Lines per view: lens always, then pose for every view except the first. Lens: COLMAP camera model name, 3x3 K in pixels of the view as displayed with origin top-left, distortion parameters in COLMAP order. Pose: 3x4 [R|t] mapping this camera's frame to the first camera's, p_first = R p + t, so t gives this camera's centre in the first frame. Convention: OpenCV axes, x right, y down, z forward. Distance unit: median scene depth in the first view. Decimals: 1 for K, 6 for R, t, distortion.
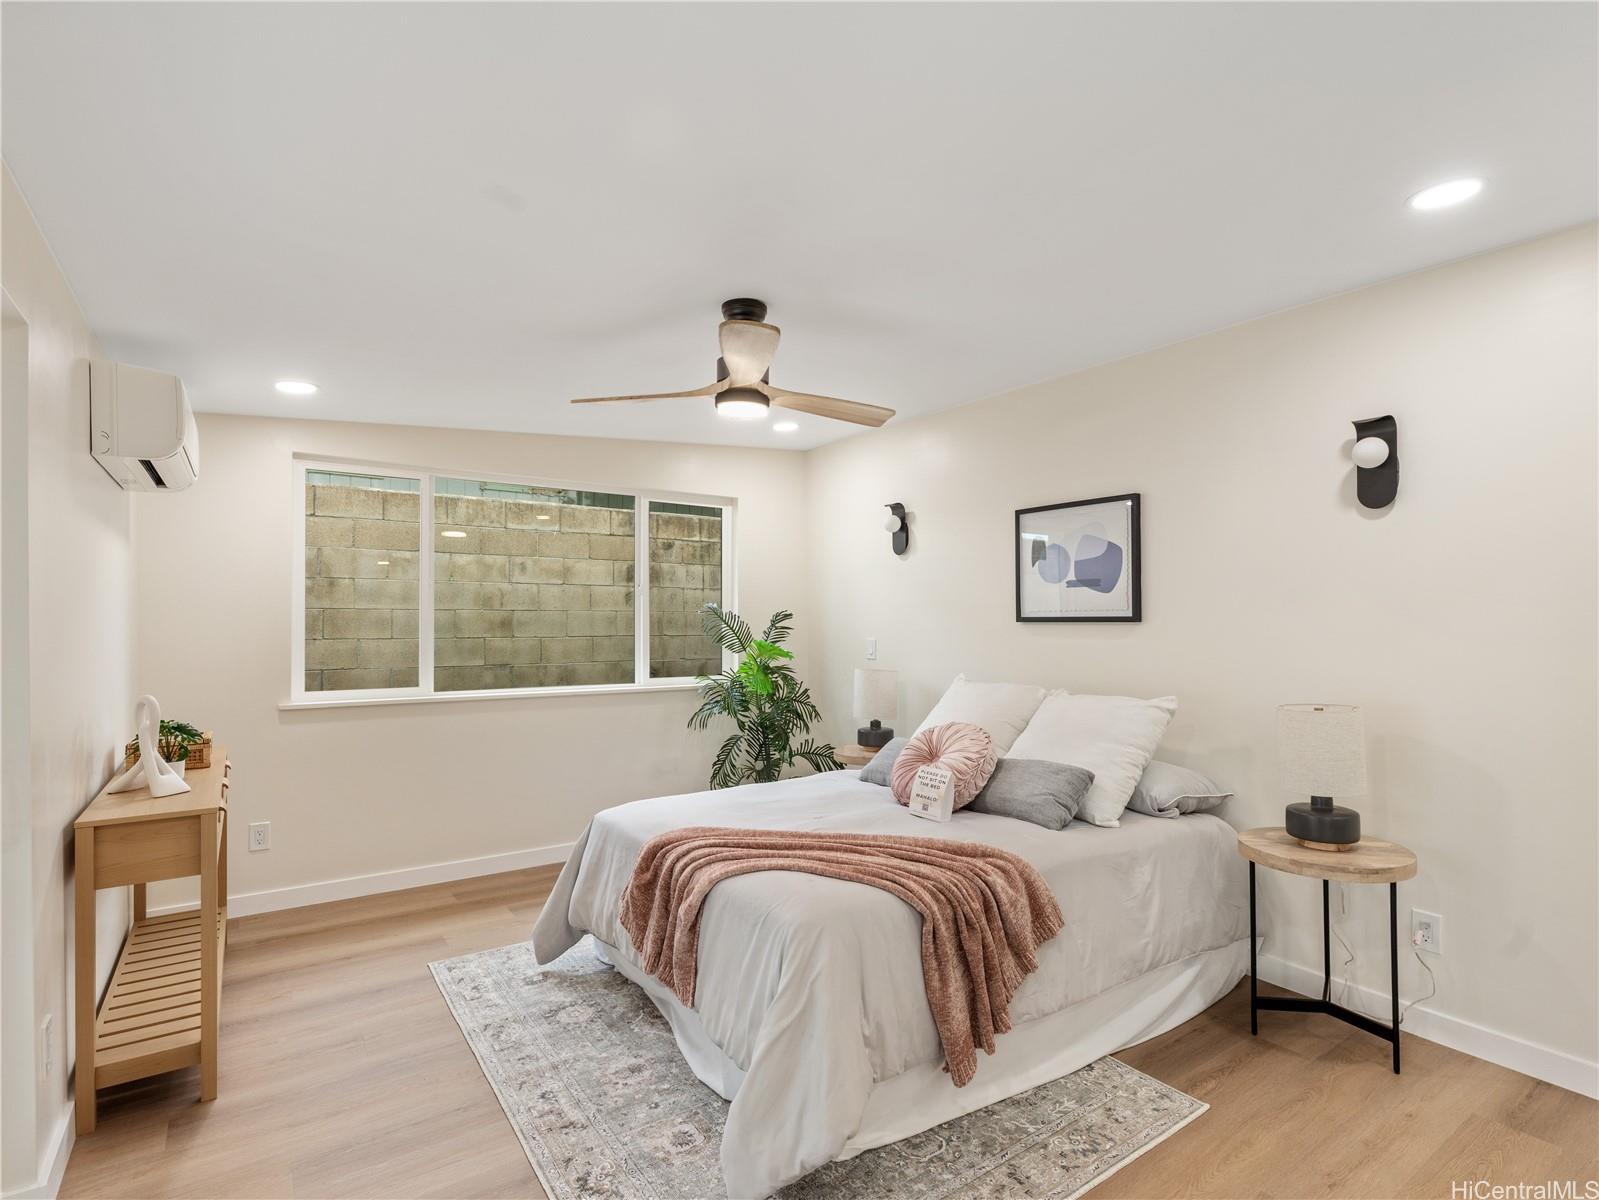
lens RADIAL K [[755.3, 0, 799.5], [0, 755.3, 600.0], [0, 0, 1]] dist [-0.054290, 0.000128]
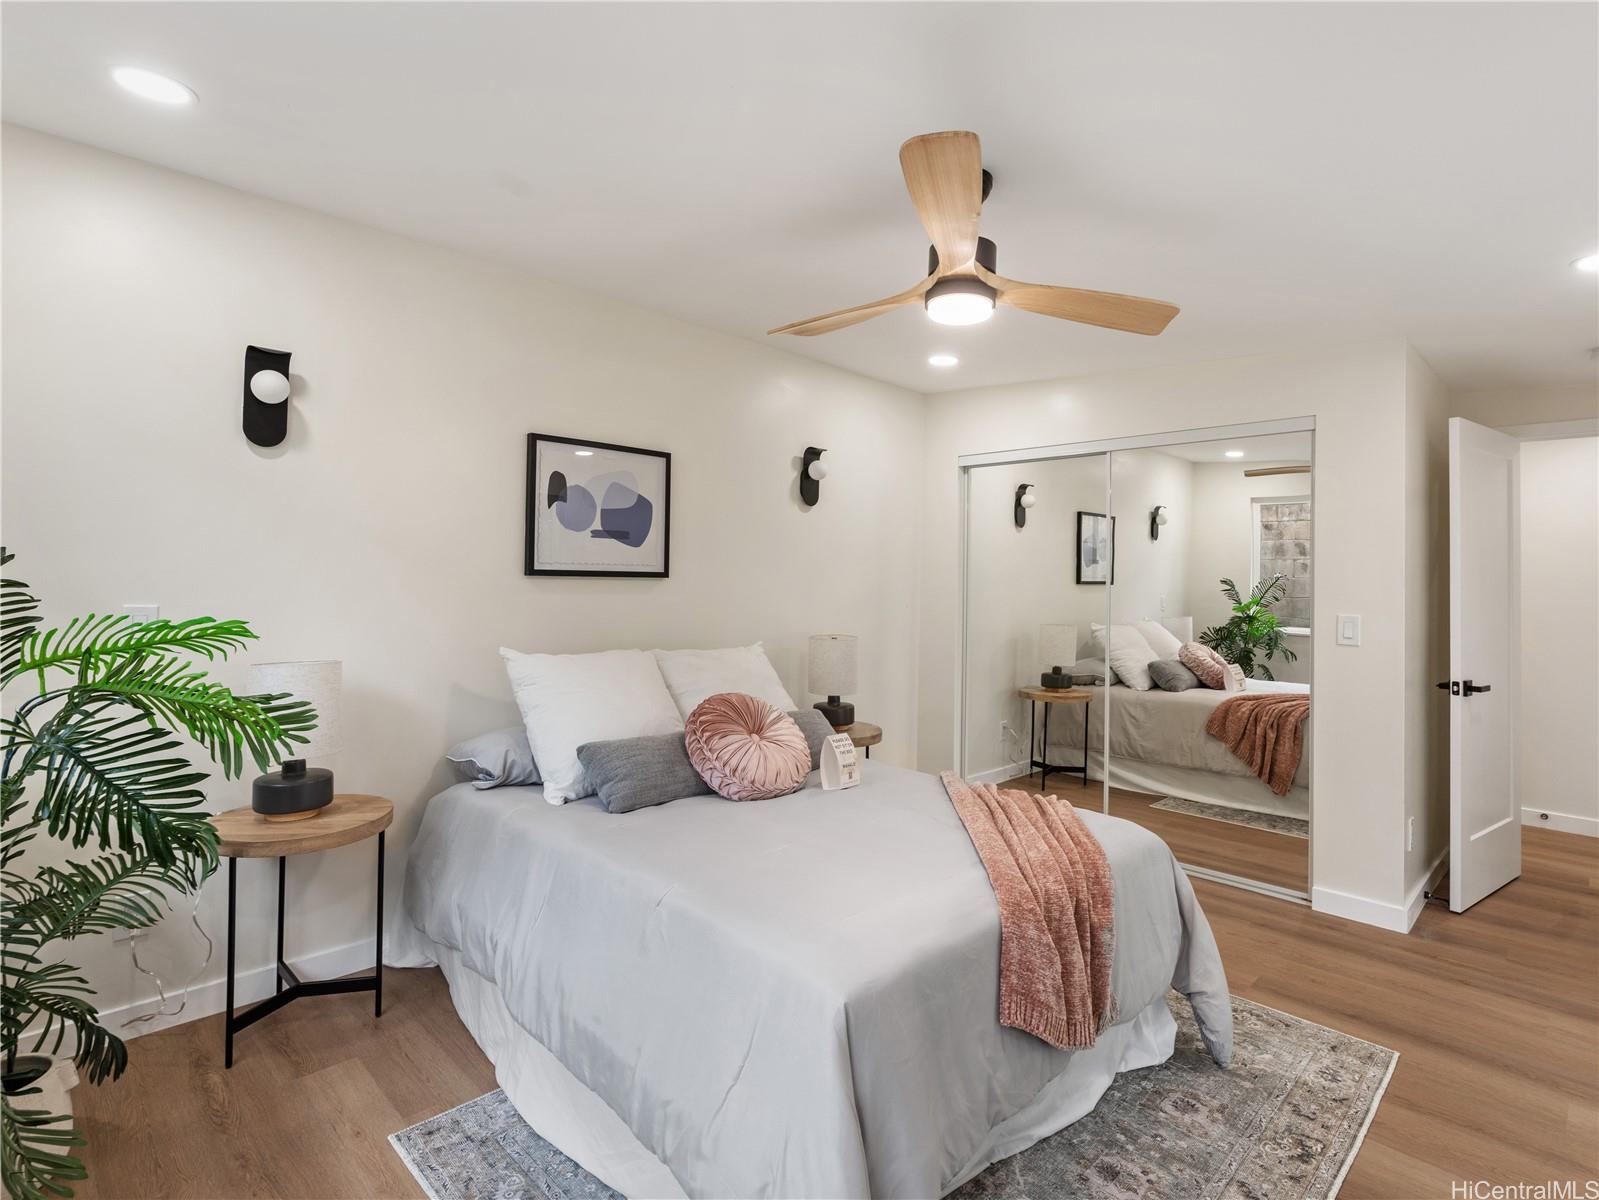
lens RADIAL K [[819.6, 0, 805.4], [0, 819.6, 541.1], [0, 0, 1]] dist [-0.002134, -0.000197]
pose [[-0.156999, 0.038058, 0.986865, -0.675581], [-0.044394, 0.997975, -0.045549, 0.021761], [-0.986600, -0.050962, -0.154991, 0.961643]]
